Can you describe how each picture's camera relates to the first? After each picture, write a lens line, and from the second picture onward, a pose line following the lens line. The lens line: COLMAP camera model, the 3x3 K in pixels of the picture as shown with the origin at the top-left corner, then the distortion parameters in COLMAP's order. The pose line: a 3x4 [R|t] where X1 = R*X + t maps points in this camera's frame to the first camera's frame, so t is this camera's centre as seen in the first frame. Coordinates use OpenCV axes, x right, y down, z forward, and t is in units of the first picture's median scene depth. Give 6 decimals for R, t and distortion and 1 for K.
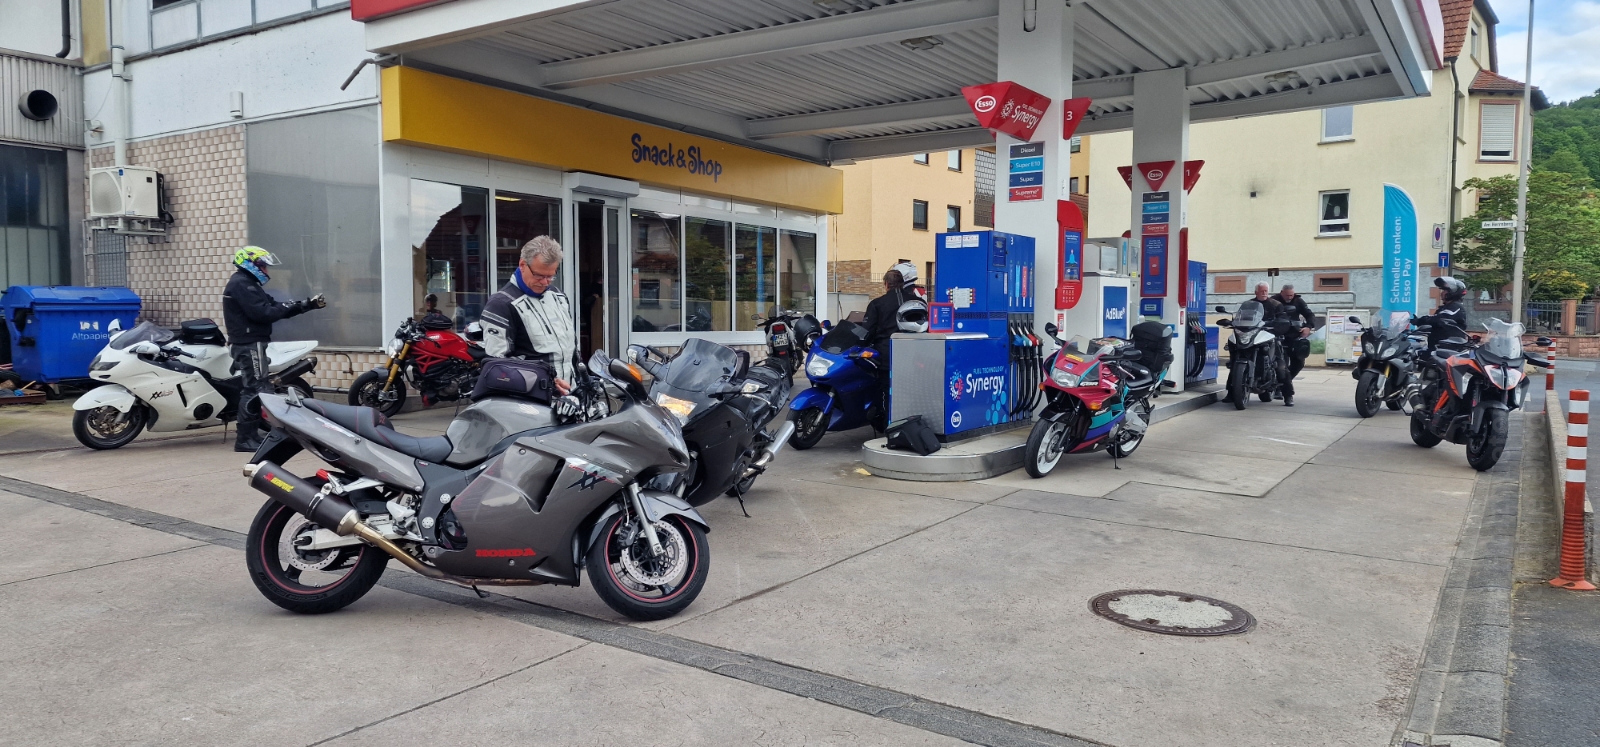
lens RADIAL K [[1054.3, 0, 800.0], [0, 1054.3, 373.5], [0, 0, 1]] dist [0.065311, 0.000242]
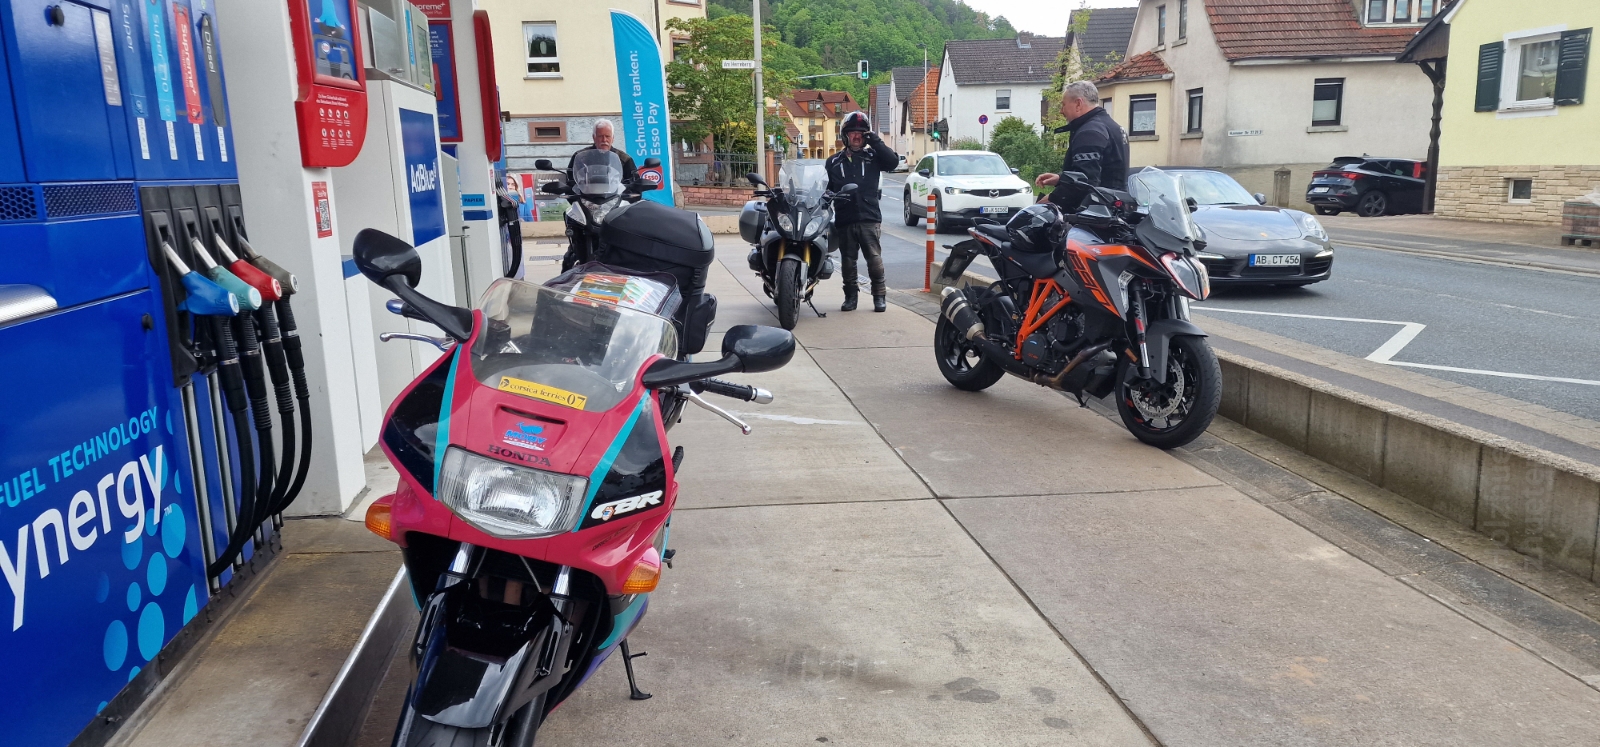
lens RADIAL K [[1082.3, 0, 845.5], [0, 1082.3, 370.8], [0, 0, 1]] dist [0.003897, 0.001446]
pose [[0.706317, -0.151665, 0.691458, 0.088279], [0.064598, 0.986513, 0.150396, -0.028350], [-0.704942, -0.061560, 0.706588, 0.471088]]
